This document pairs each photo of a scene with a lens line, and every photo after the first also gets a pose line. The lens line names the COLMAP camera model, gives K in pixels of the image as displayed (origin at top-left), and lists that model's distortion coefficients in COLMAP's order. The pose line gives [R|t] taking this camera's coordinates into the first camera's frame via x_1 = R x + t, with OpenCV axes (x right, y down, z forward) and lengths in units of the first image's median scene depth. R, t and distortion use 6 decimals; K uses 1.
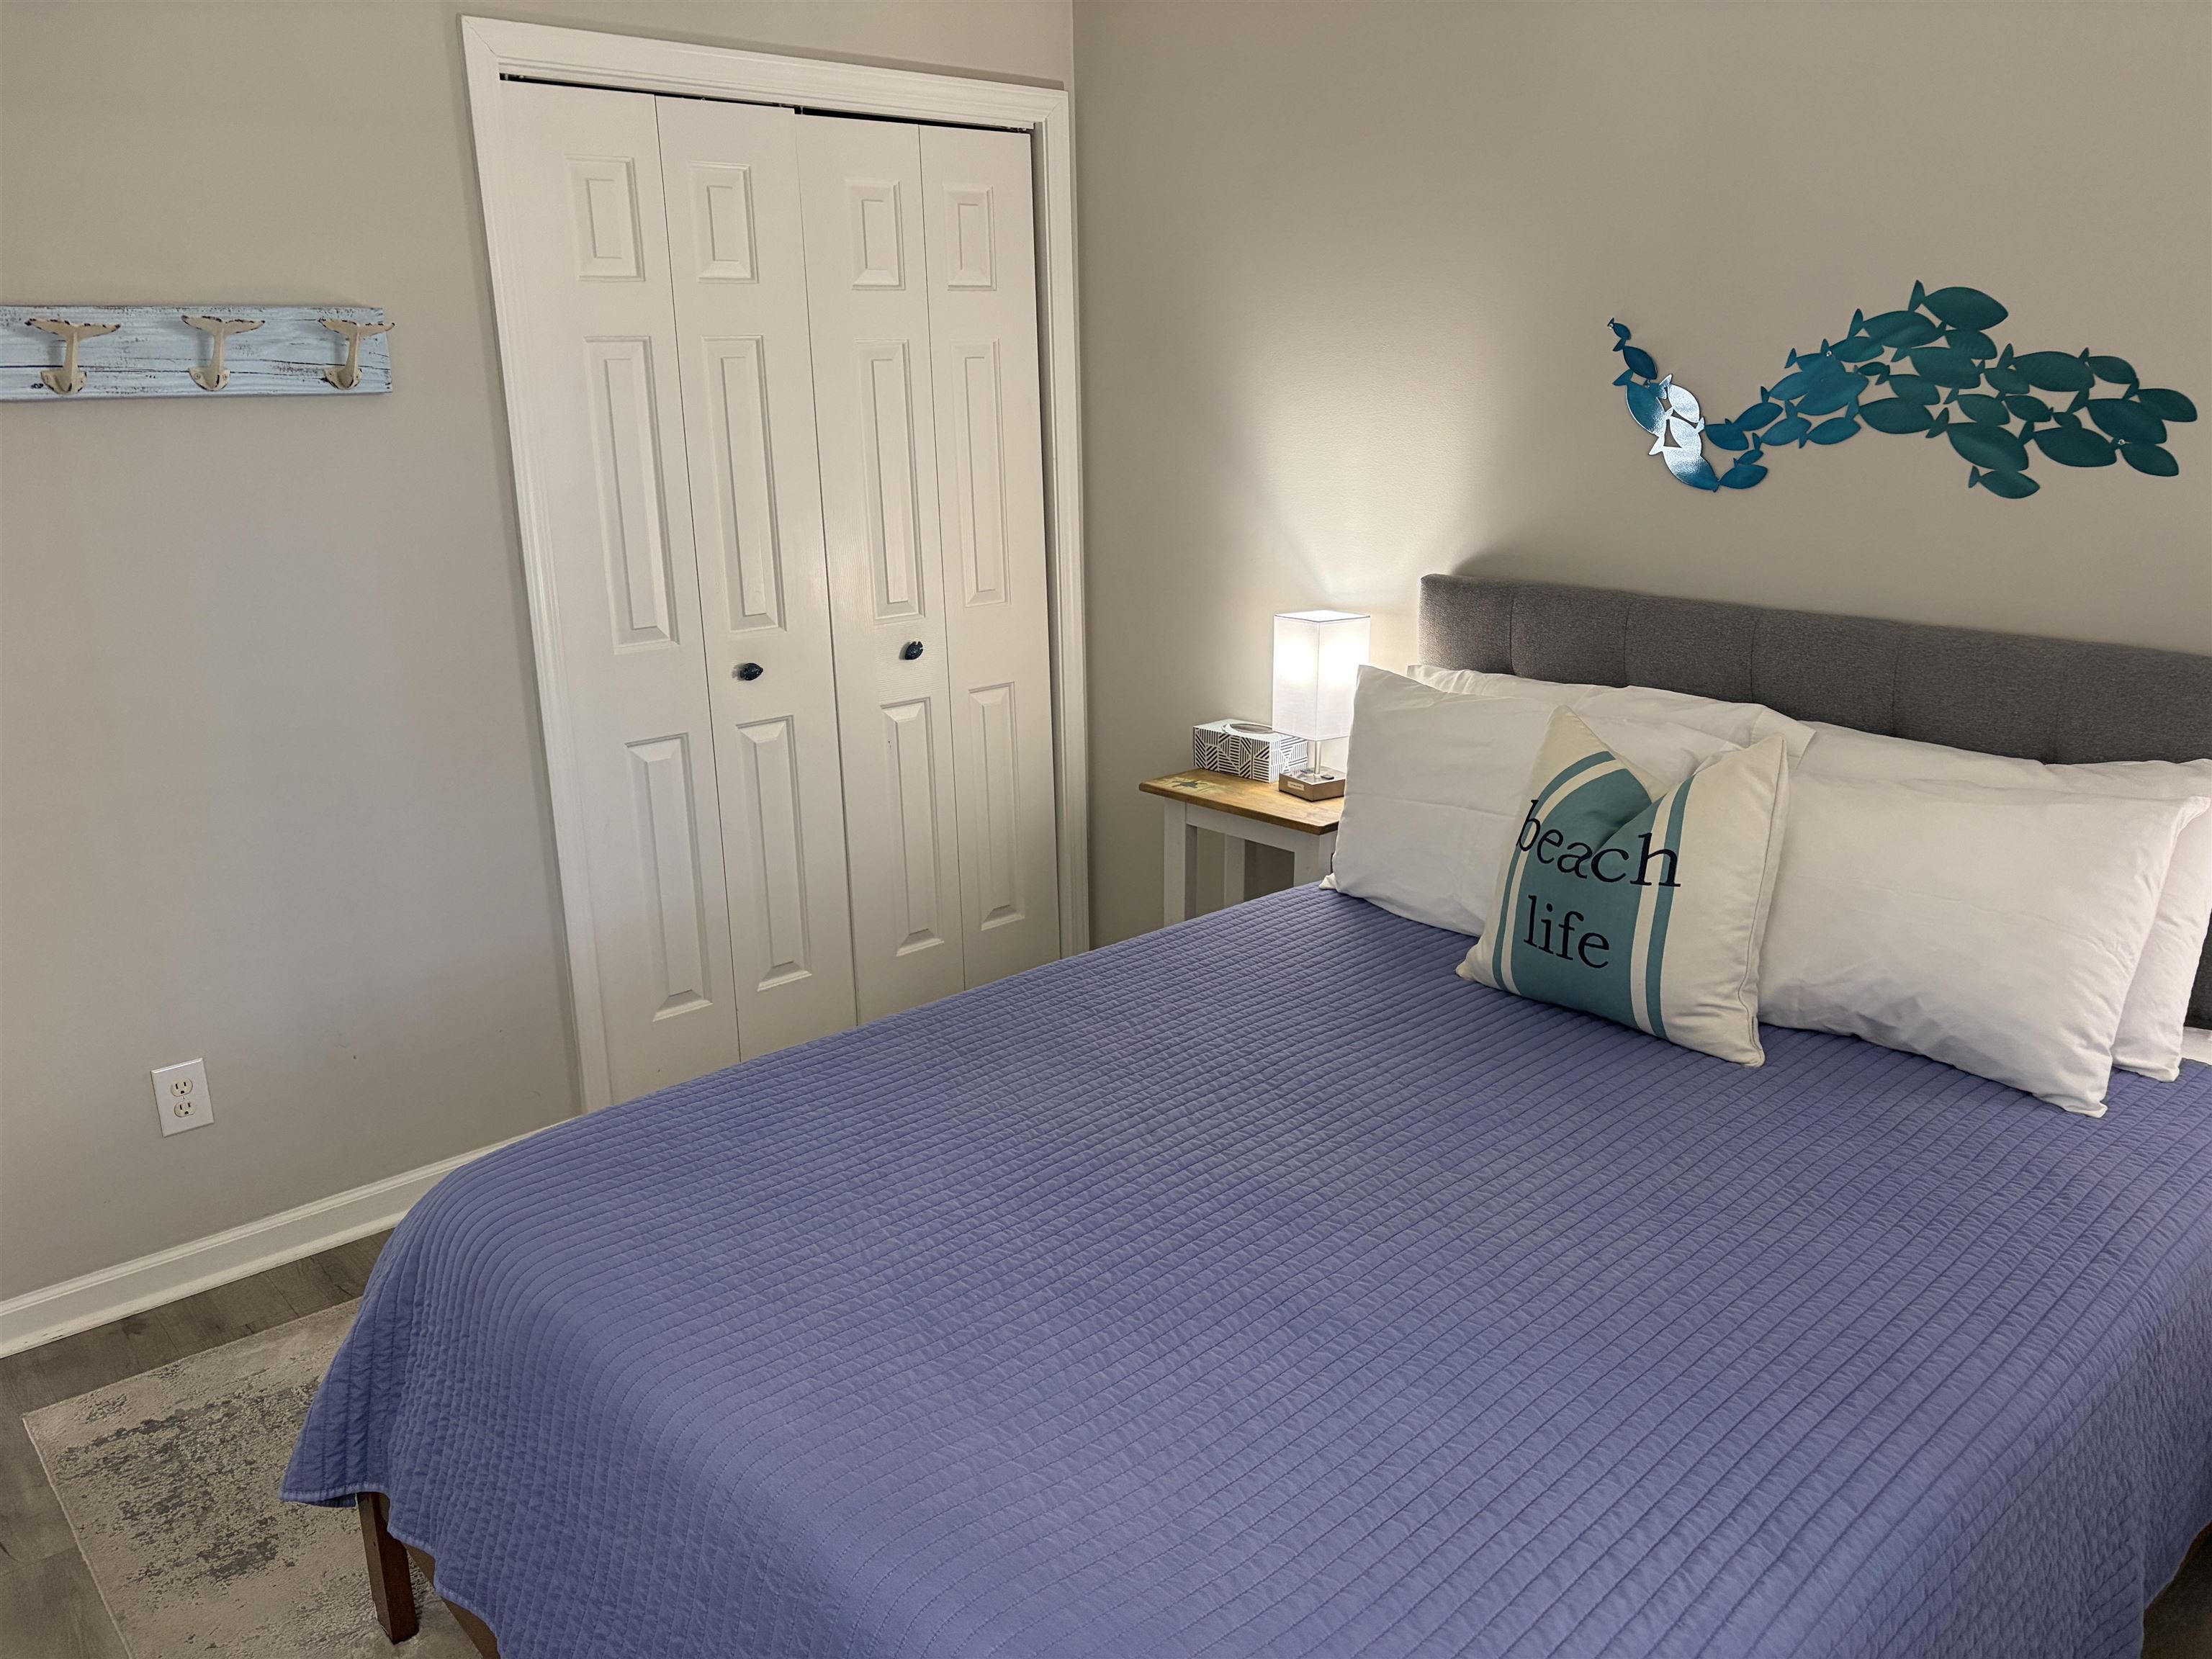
lens RADIAL K [[1669.0, 0, 1103.4], [0, 1669.0, 831.7], [0, 0, 1]] dist [0.051390, -0.052669]
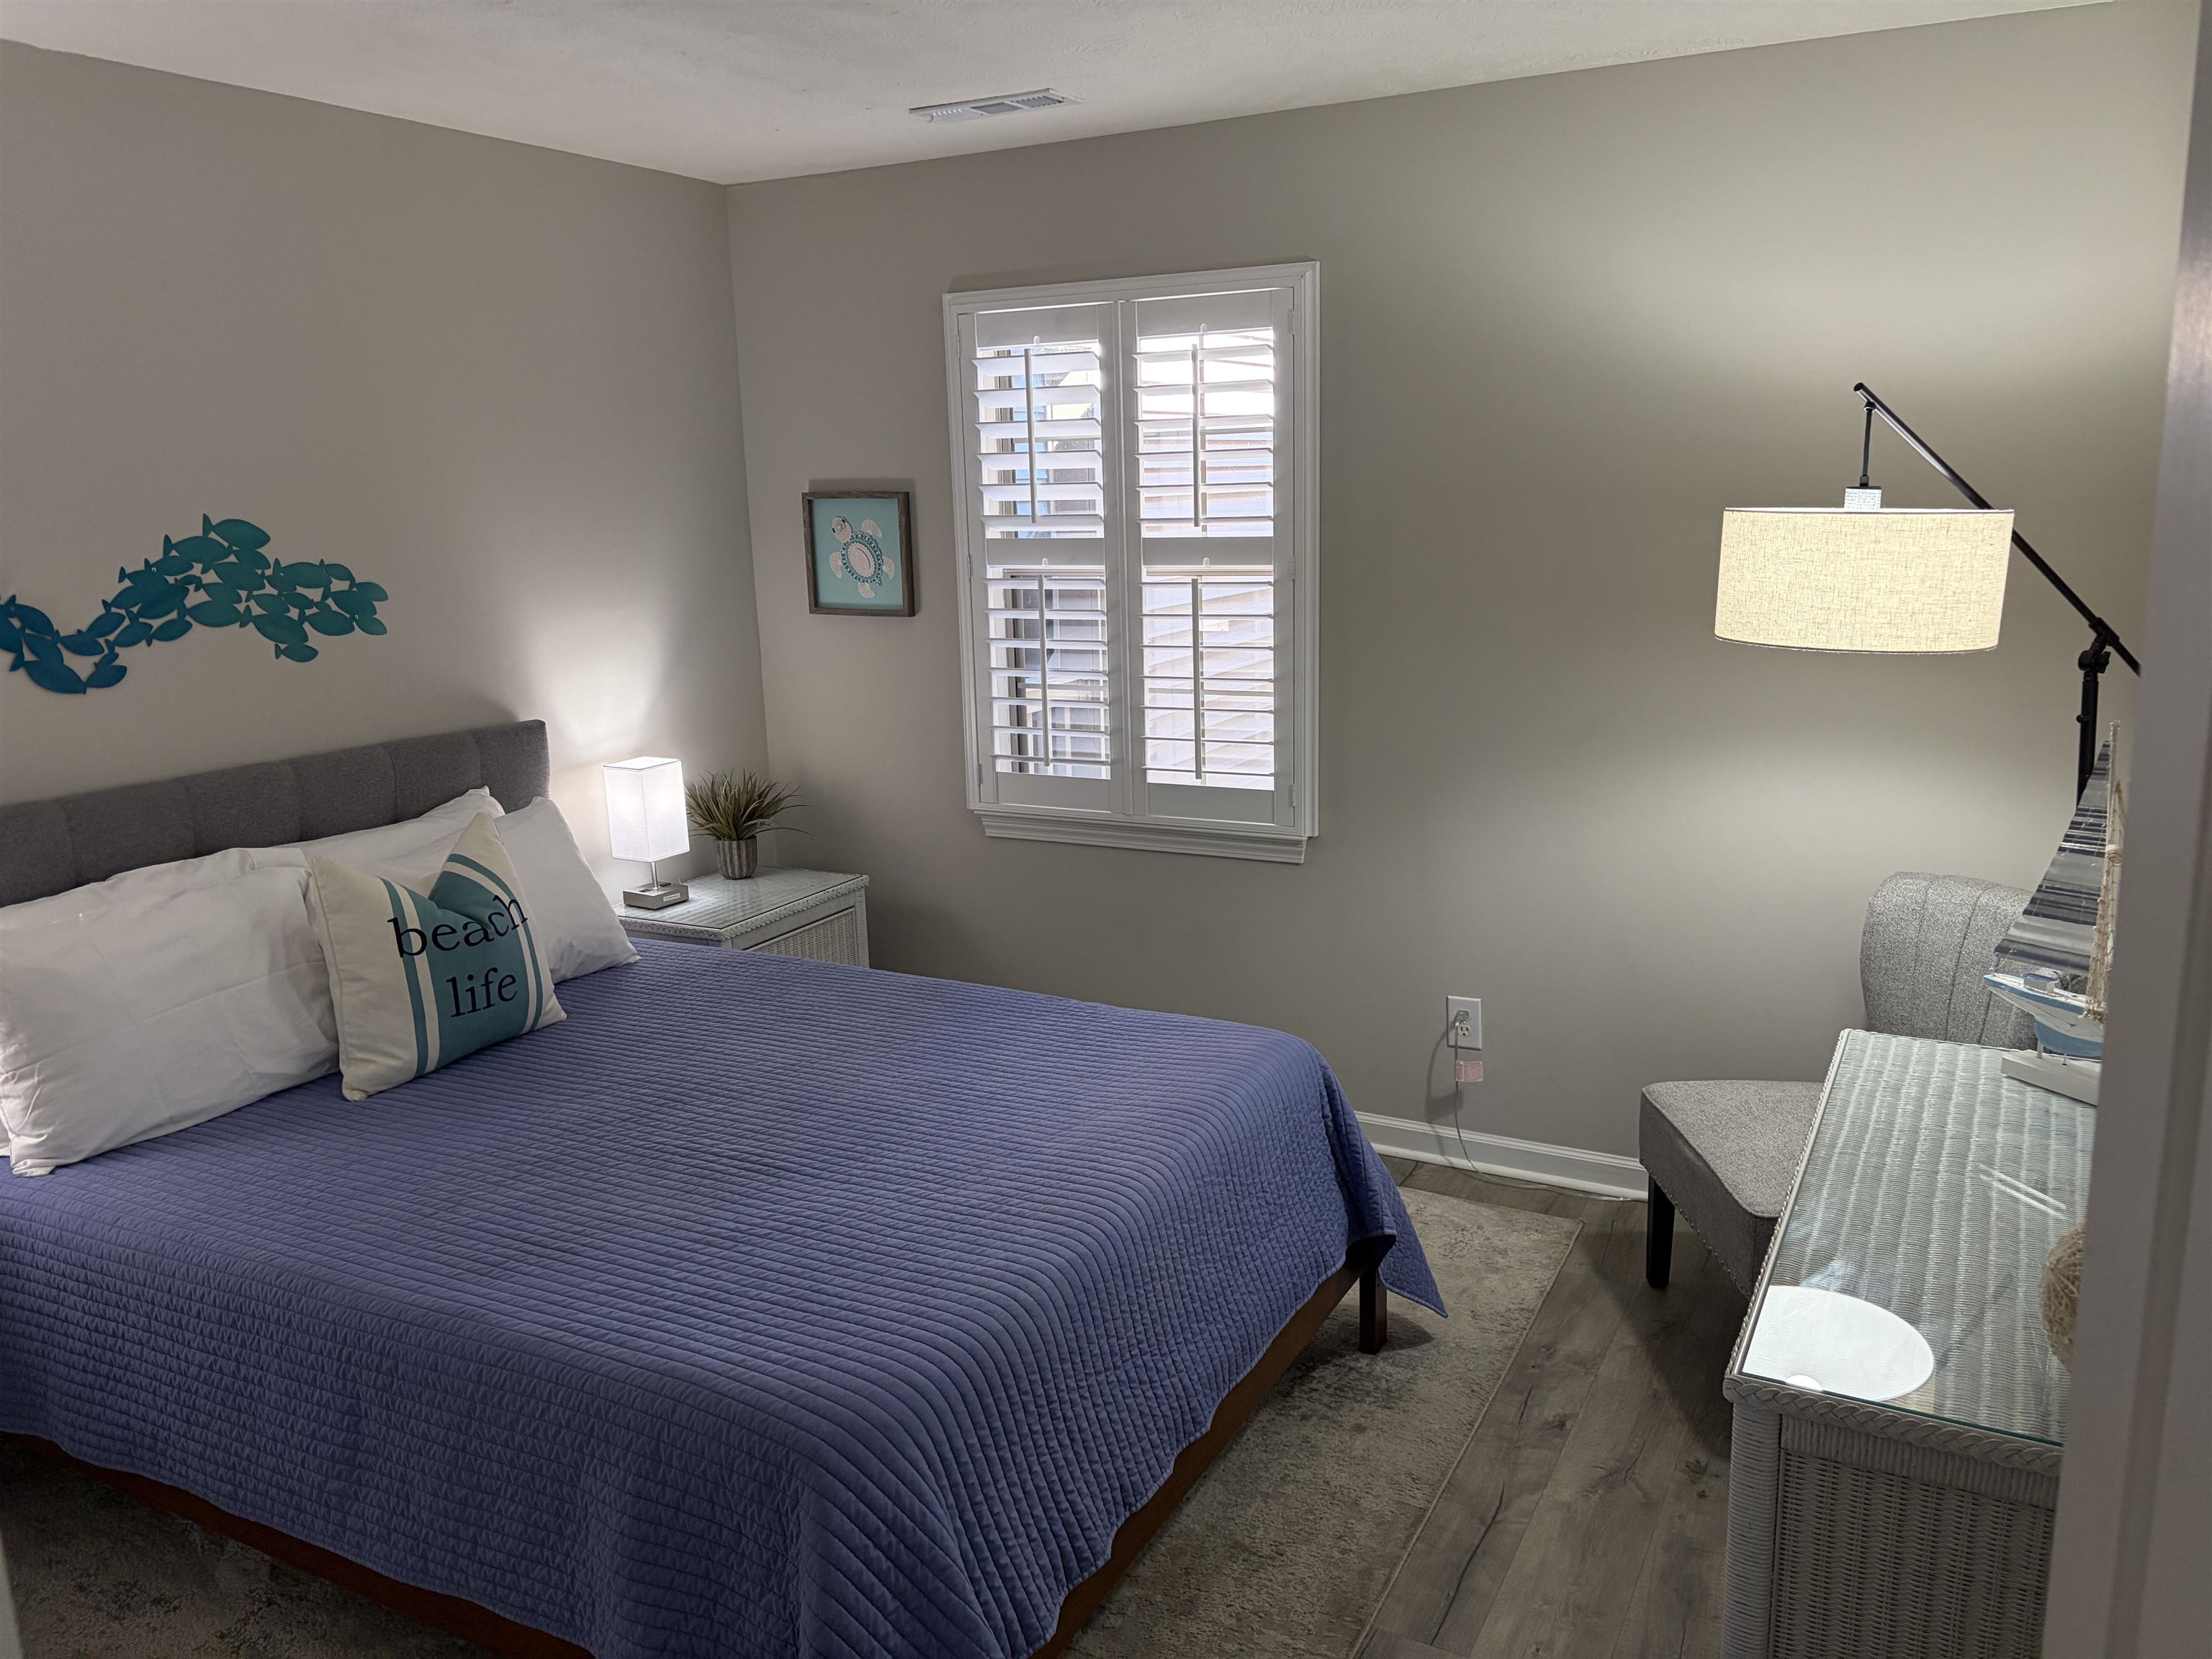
lens RADIAL K [[1669.0, 0, 1105.5], [0, 1669.0, 822.2], [0, 0, 1]] dist [0.051390, -0.052669]
pose [[-0.365305, -0.164175, 0.916296, -1.029677], [0.278848, 0.919826, 0.275977, -0.272367], [-0.888142, 0.356323, -0.290237, 0.842492]]
